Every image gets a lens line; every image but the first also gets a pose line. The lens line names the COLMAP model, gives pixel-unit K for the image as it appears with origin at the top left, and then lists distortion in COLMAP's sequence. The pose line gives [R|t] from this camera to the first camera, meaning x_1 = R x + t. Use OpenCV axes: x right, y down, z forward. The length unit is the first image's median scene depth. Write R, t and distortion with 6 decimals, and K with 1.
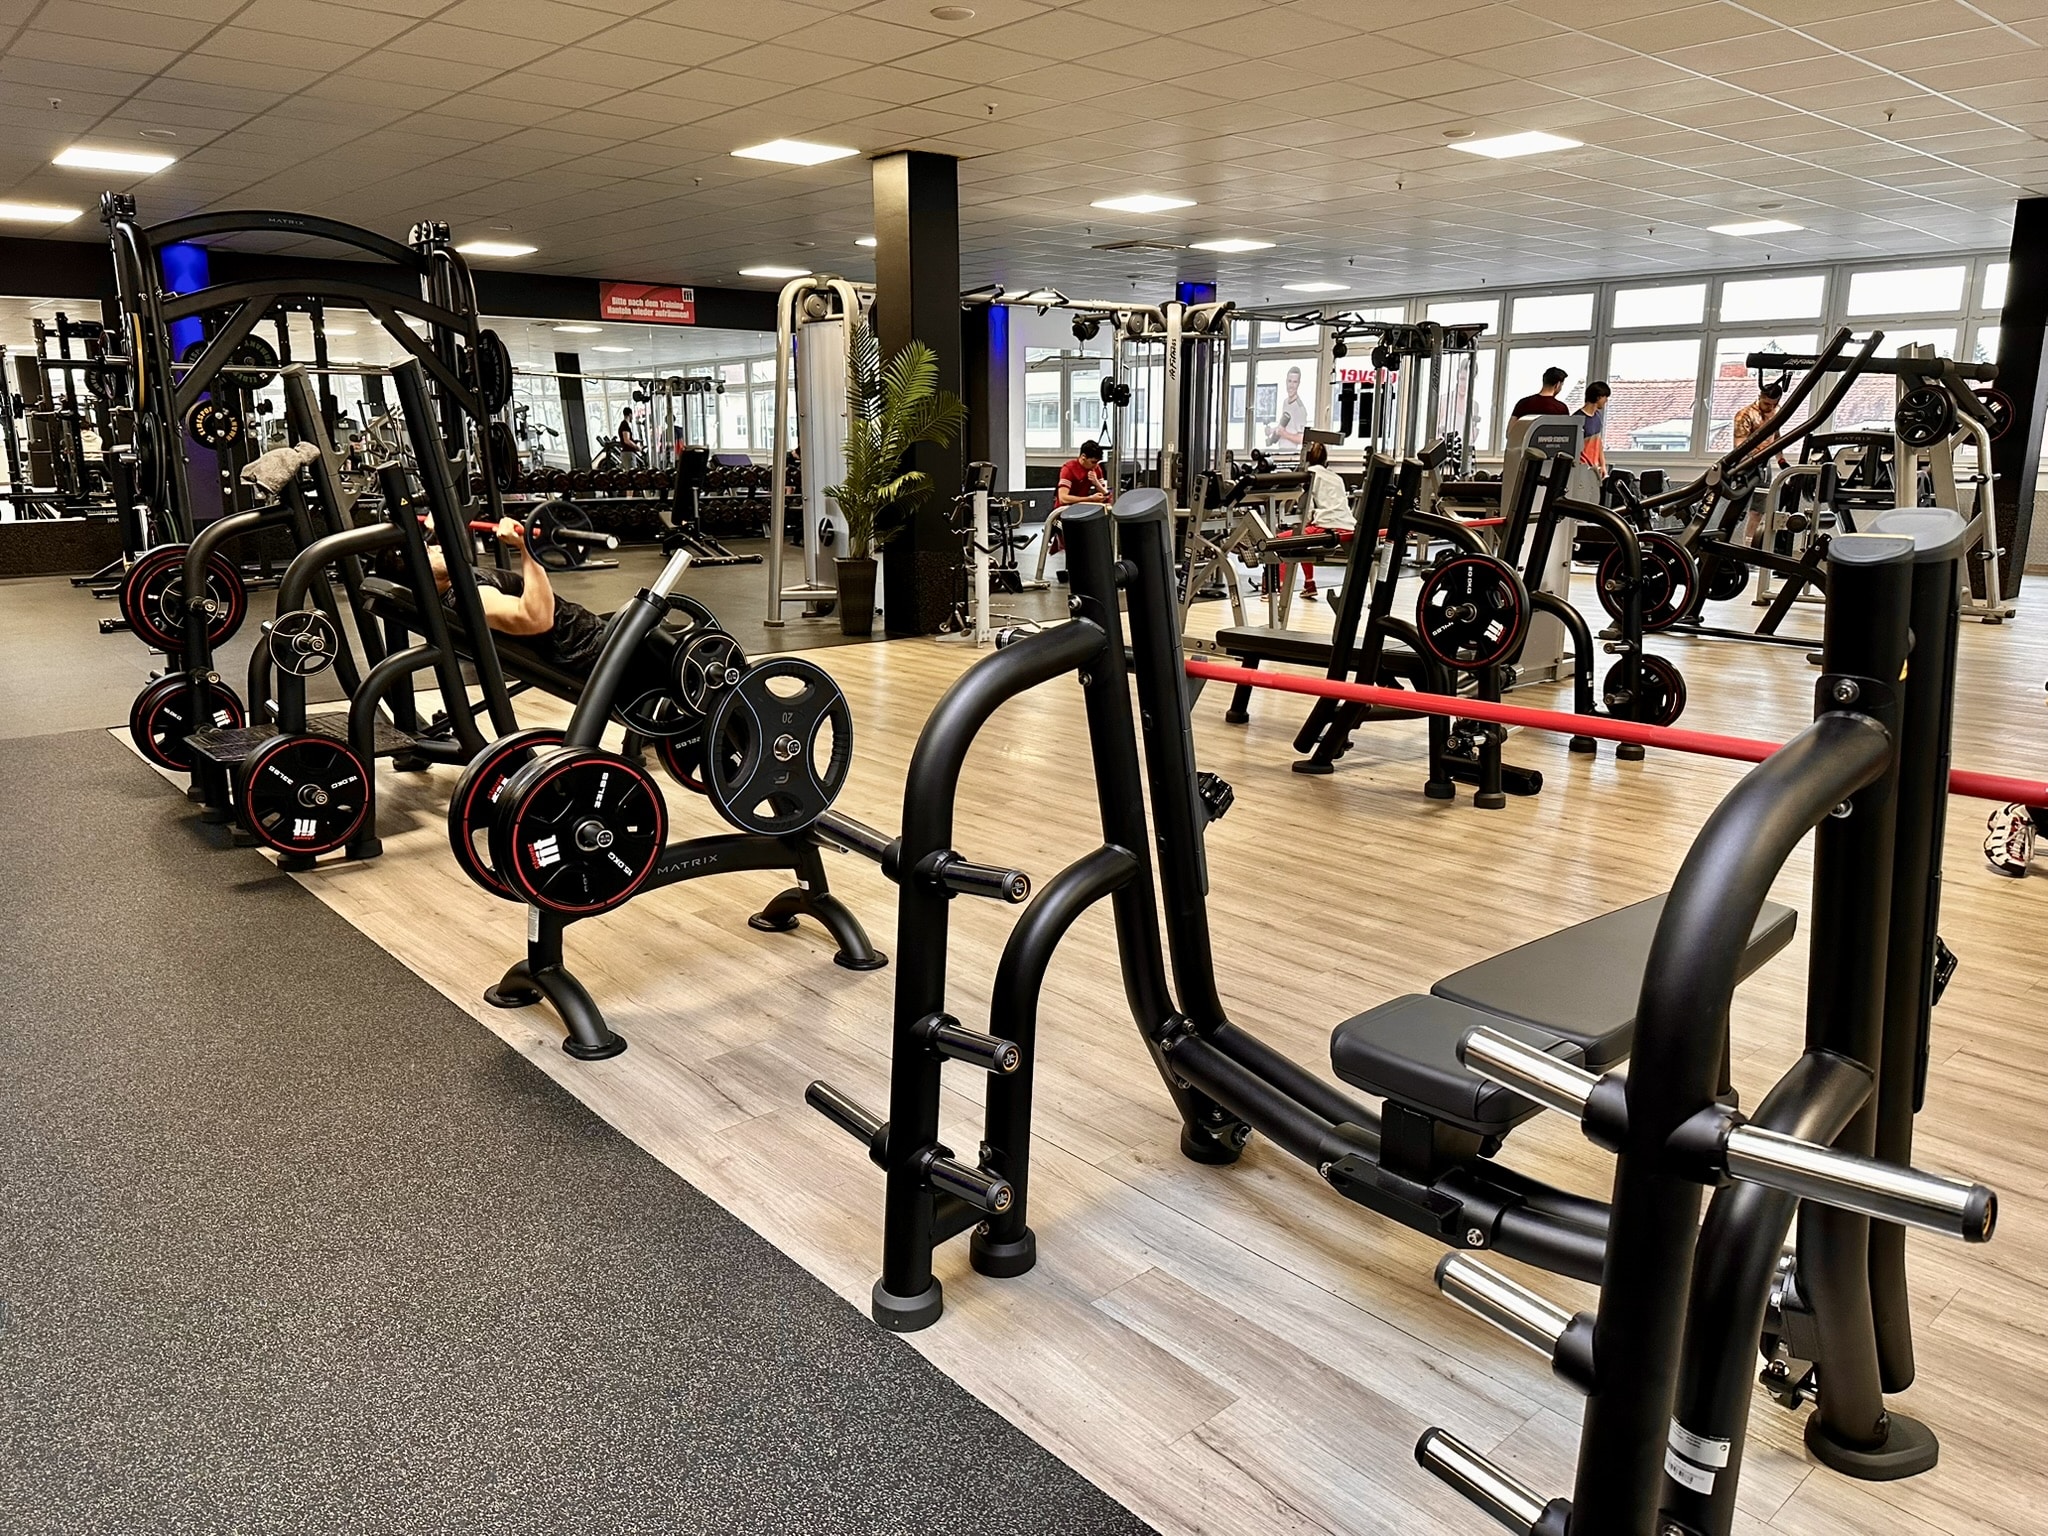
lens RADIAL K [[1453.3, 0, 1019.5], [0, 1453.3, 773.6], [0, 0, 1]] dist [0.026362, -0.050791]
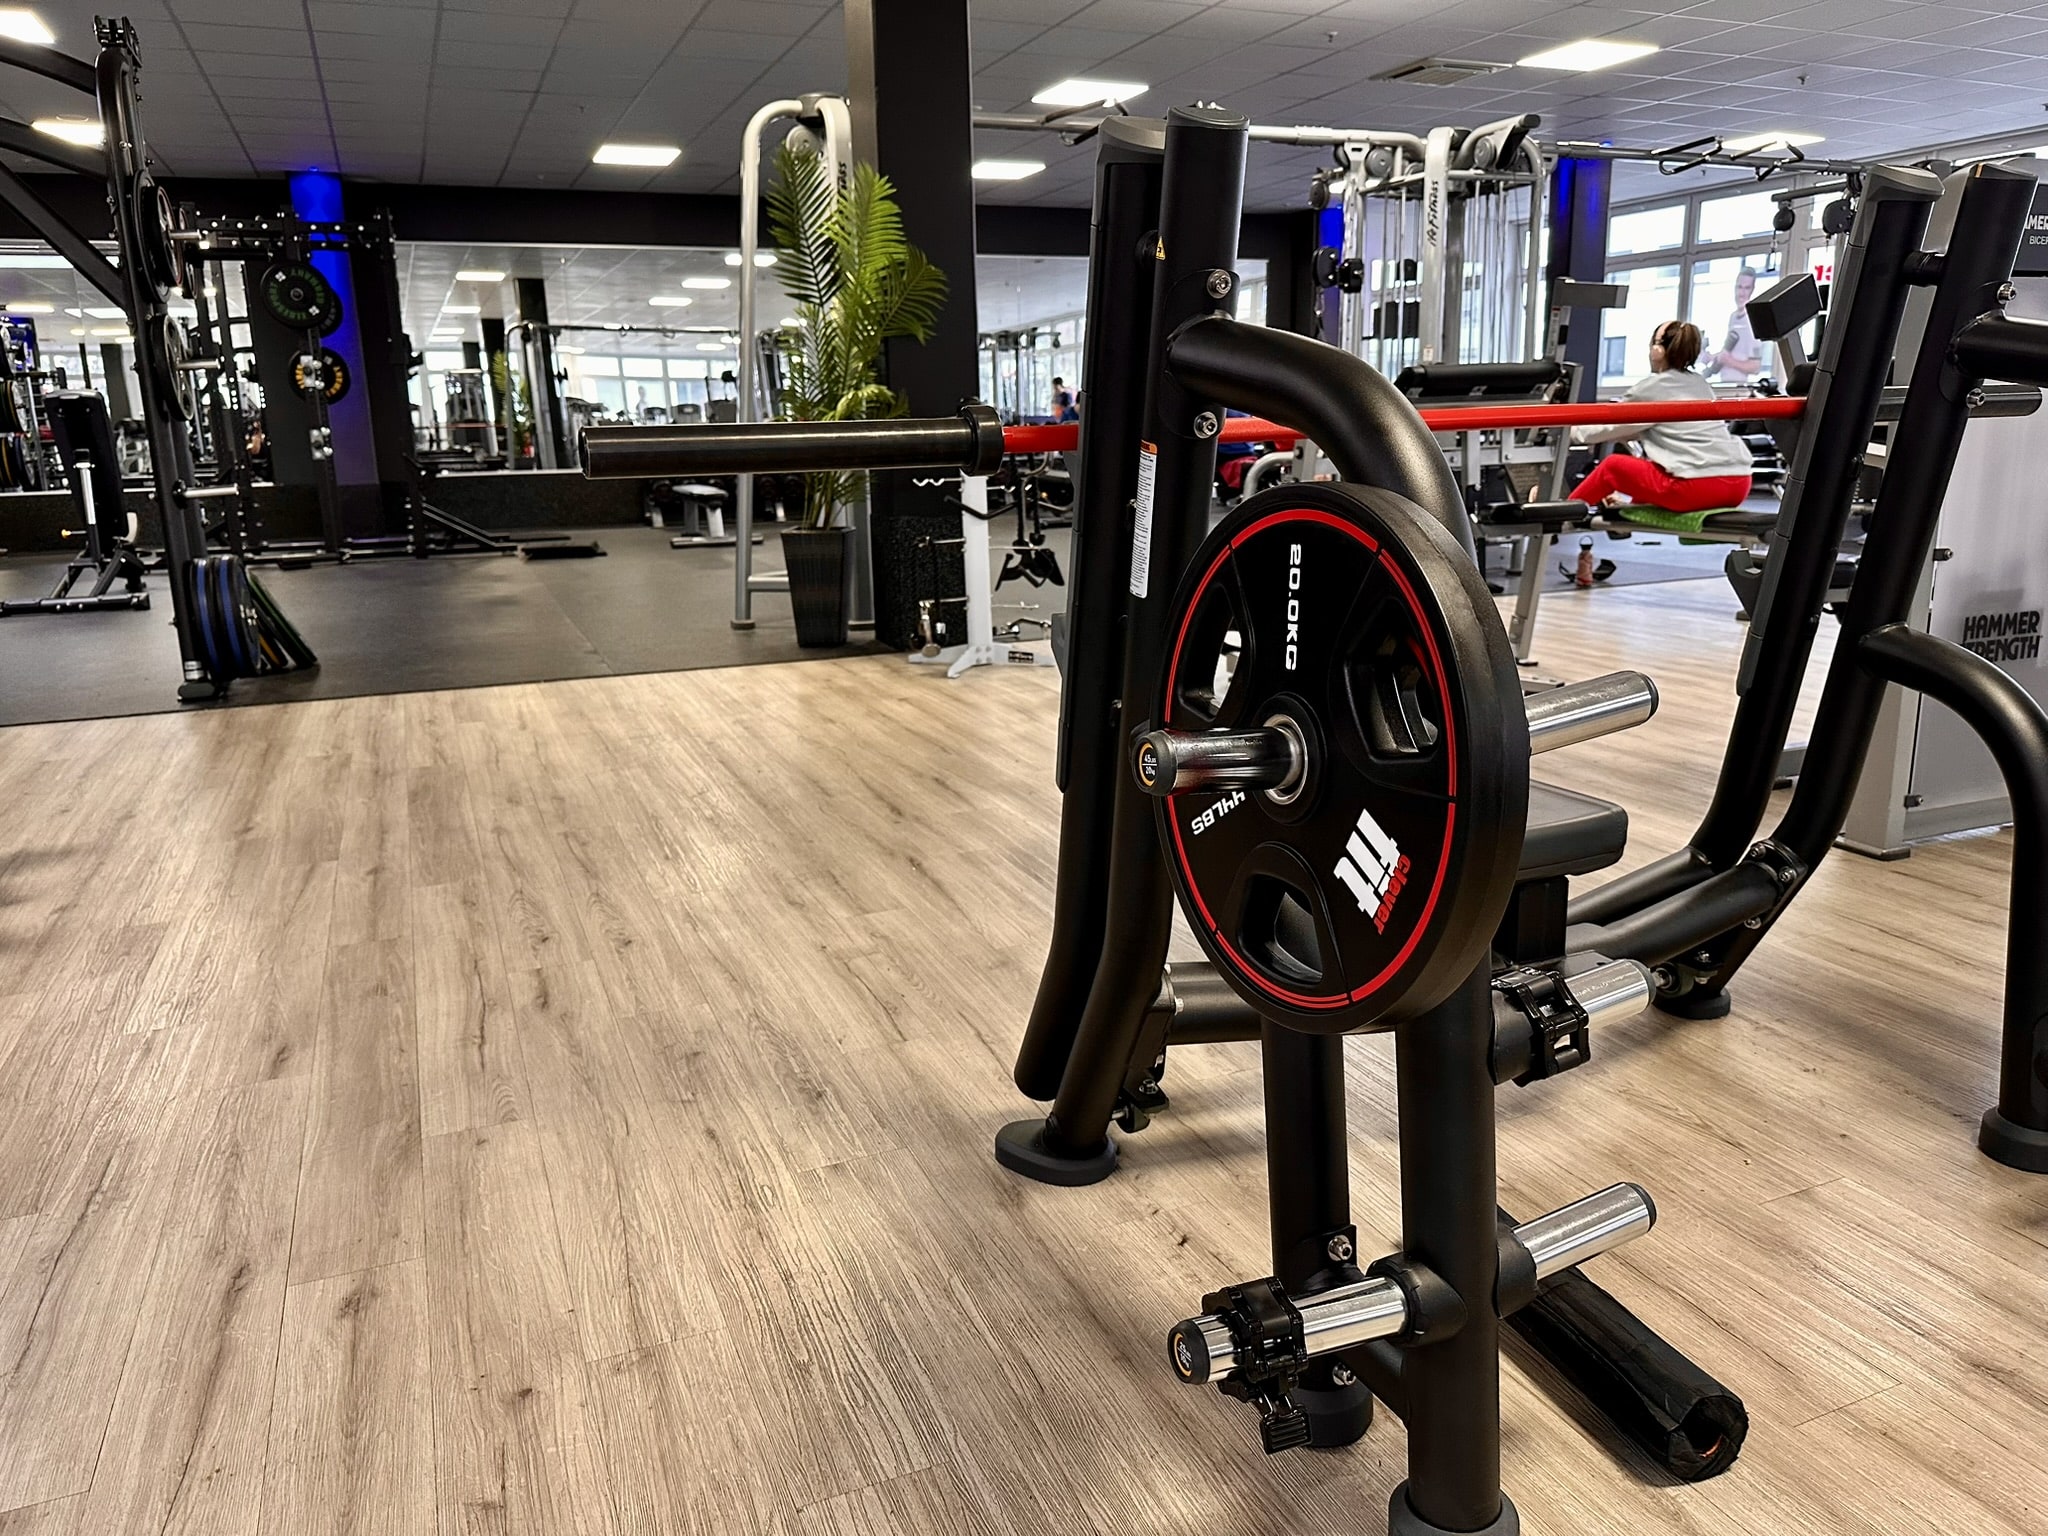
lens RADIAL K [[1453.3, 0, 1033.6], [0, 1453.3, 766.4], [0, 0, 1]] dist [0.026362, -0.050791]
pose [[0.950338, 0.049065, -0.307326, 0.170770], [-0.045362, 0.998786, 0.019184, -0.056375], [0.307894, -0.004290, 0.951411, 0.396270]]
